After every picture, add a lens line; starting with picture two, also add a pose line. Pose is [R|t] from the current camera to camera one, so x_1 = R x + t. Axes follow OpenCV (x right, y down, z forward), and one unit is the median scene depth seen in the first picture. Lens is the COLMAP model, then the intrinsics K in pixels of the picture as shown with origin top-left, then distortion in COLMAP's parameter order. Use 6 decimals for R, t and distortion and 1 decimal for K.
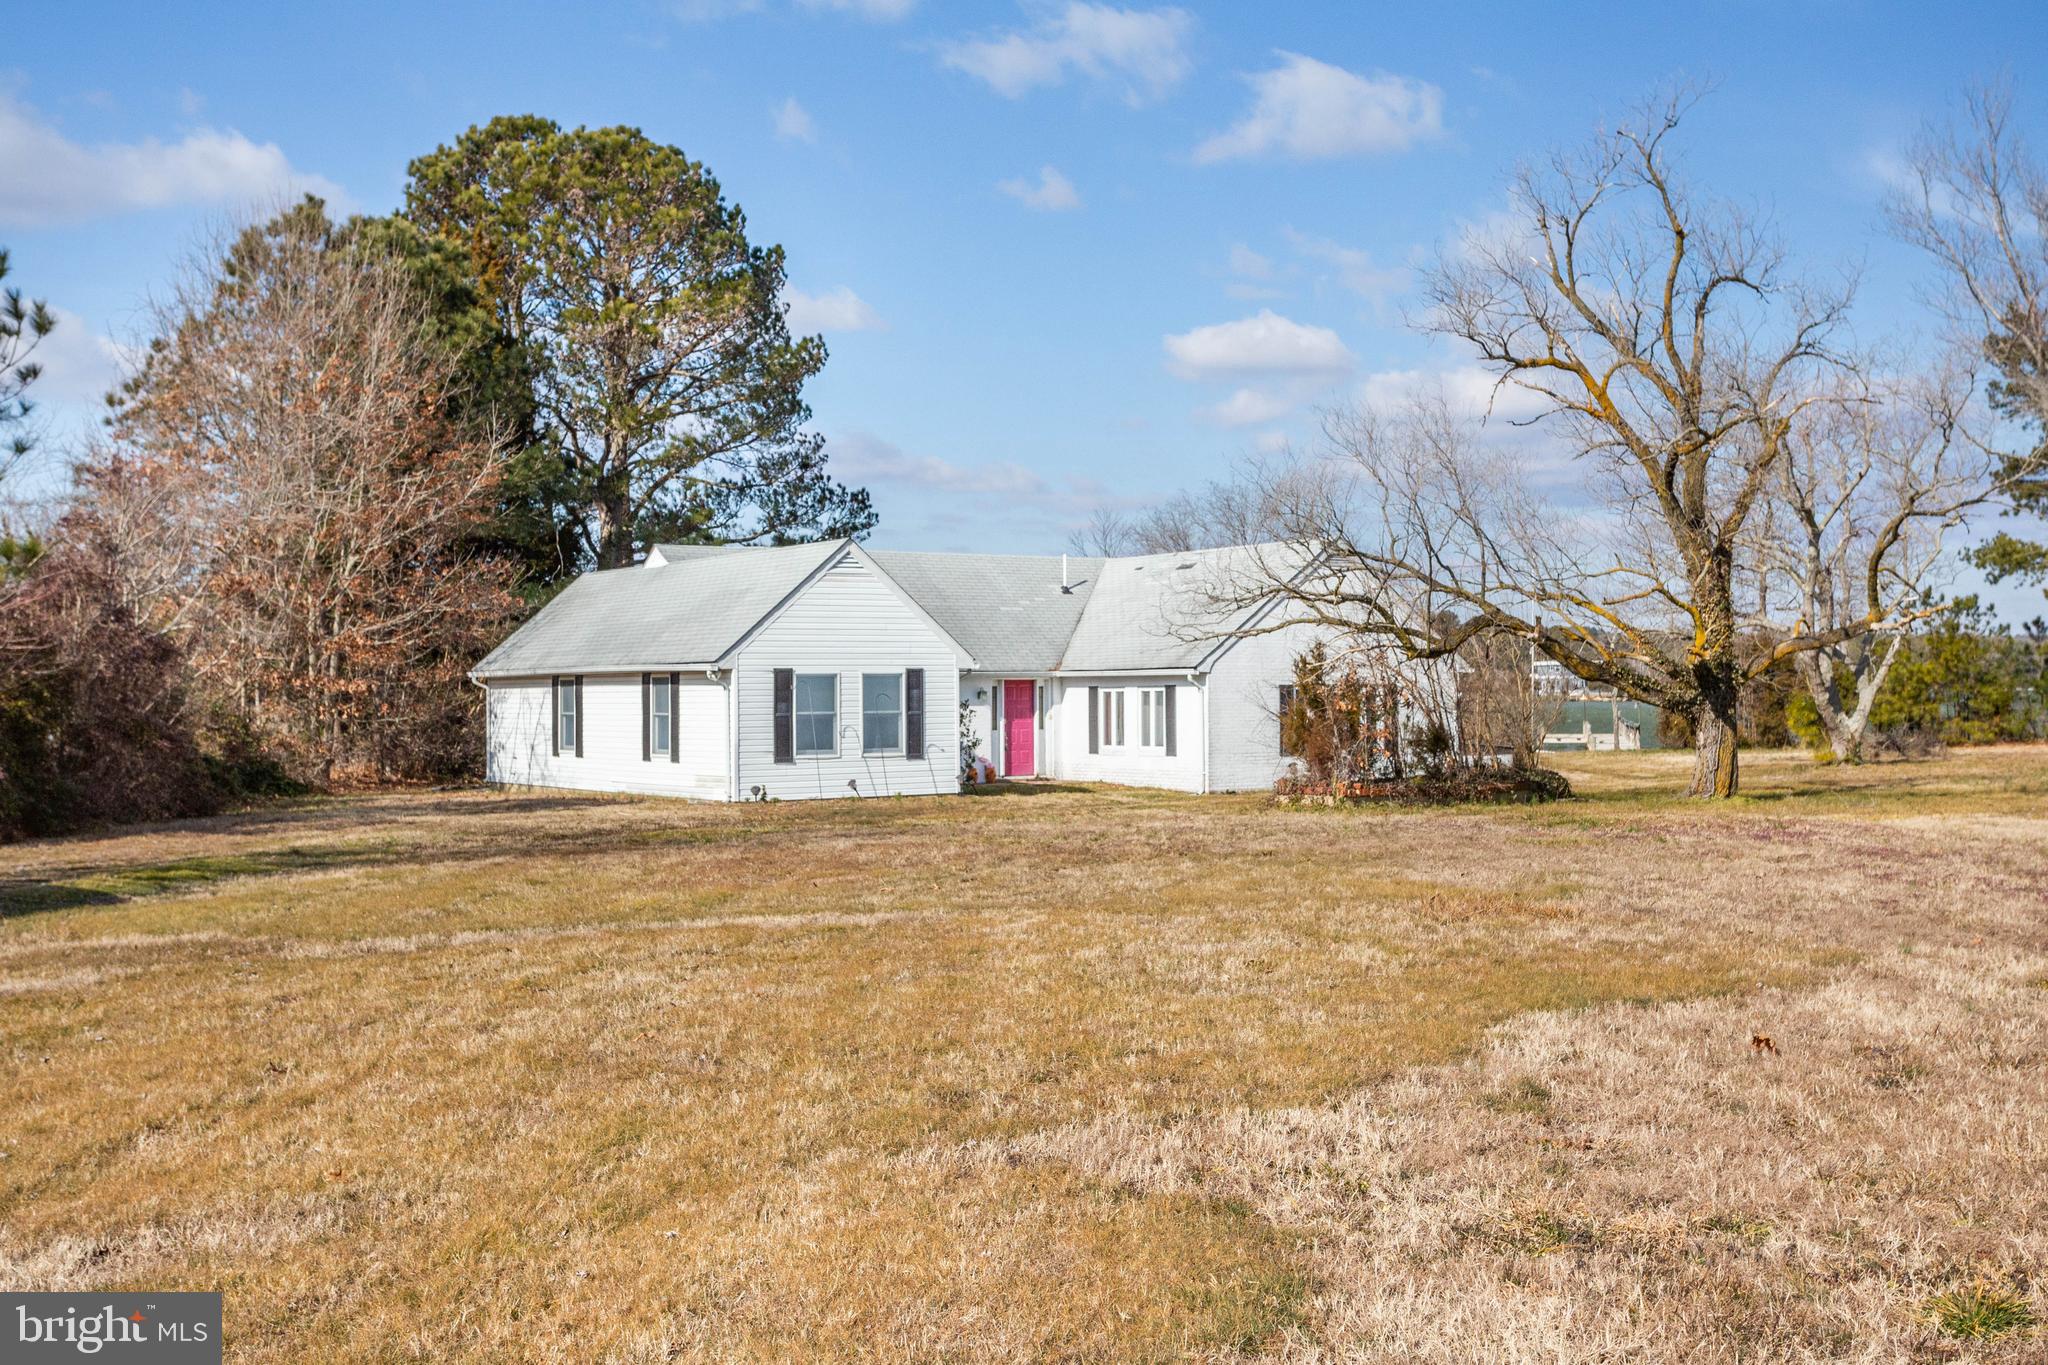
lens RADIAL K [[2152.7, 0, 1063.1], [0, 2152.7, 639.7], [0, 0, 1]] dist [0.028473, 0.000000]
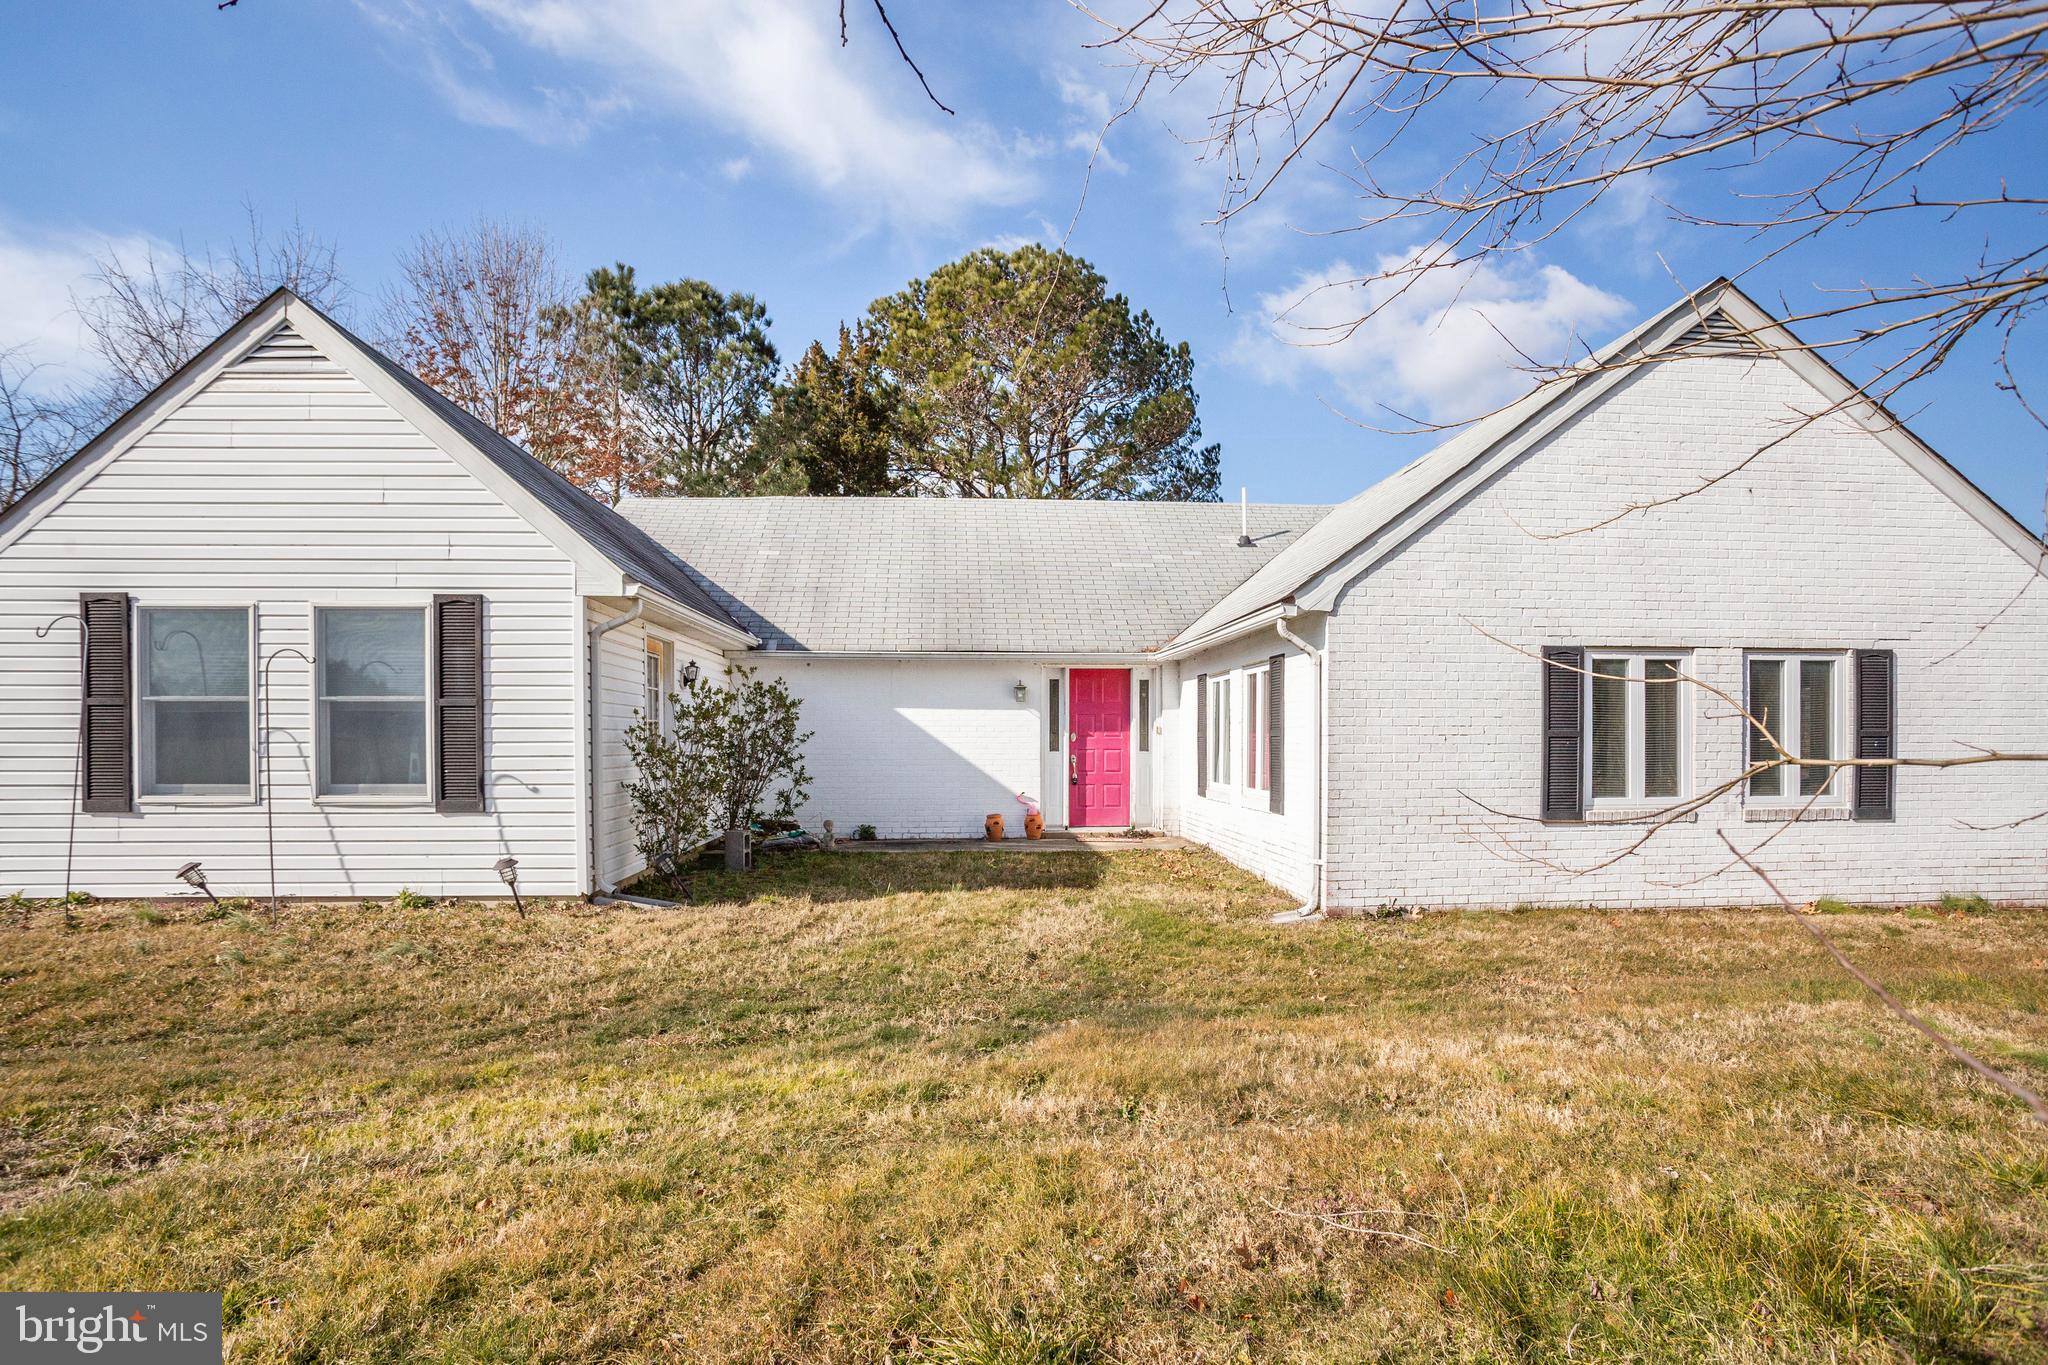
lens RADIAL K [[990.9, 0, 1039.2], [0, 990.9, 749.2], [0, 0, 1]] dist [-0.045713, 0.011637]
pose [[0.870123, 0.013667, -0.492645, 0.121731], [0.005141, 0.999309, 0.036803, 0.036847], [0.492807, -0.034556, 0.869452, 0.890309]]
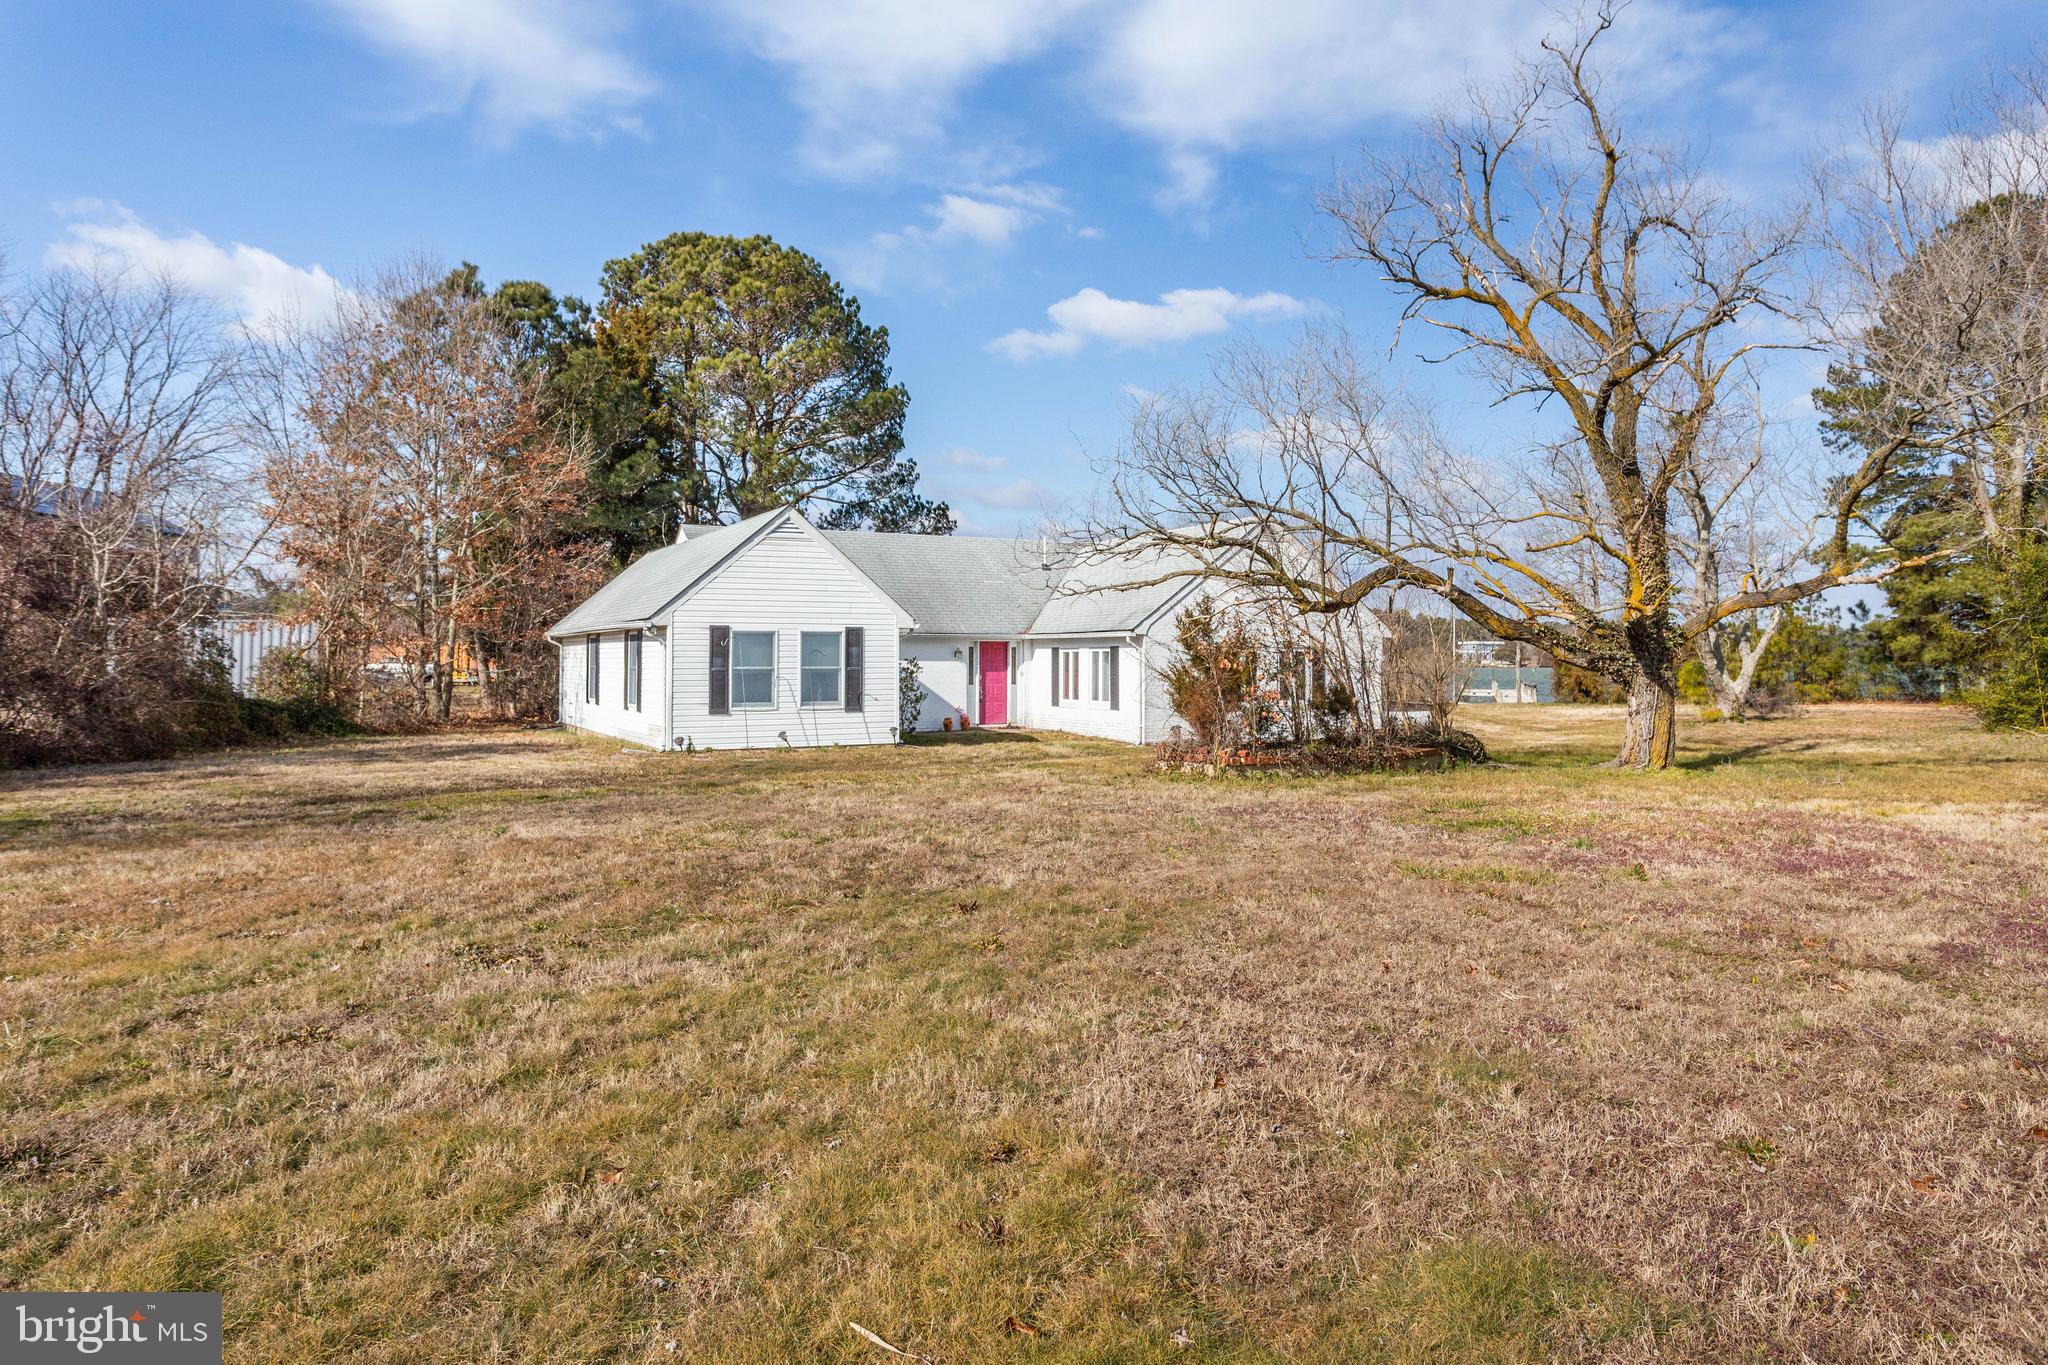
lens RADIAL K [[1287.1, 0, 1018.9], [0, 1287.1, 619.2], [0, 0, 1]] dist [0.004175, 0.001625]
pose [[0.993463, 0.004931, -0.114044, 0.085813], [-0.005614, 0.999968, -0.005669, 0.012514], [0.114013, 0.006272, 0.993459, 0.371284]]
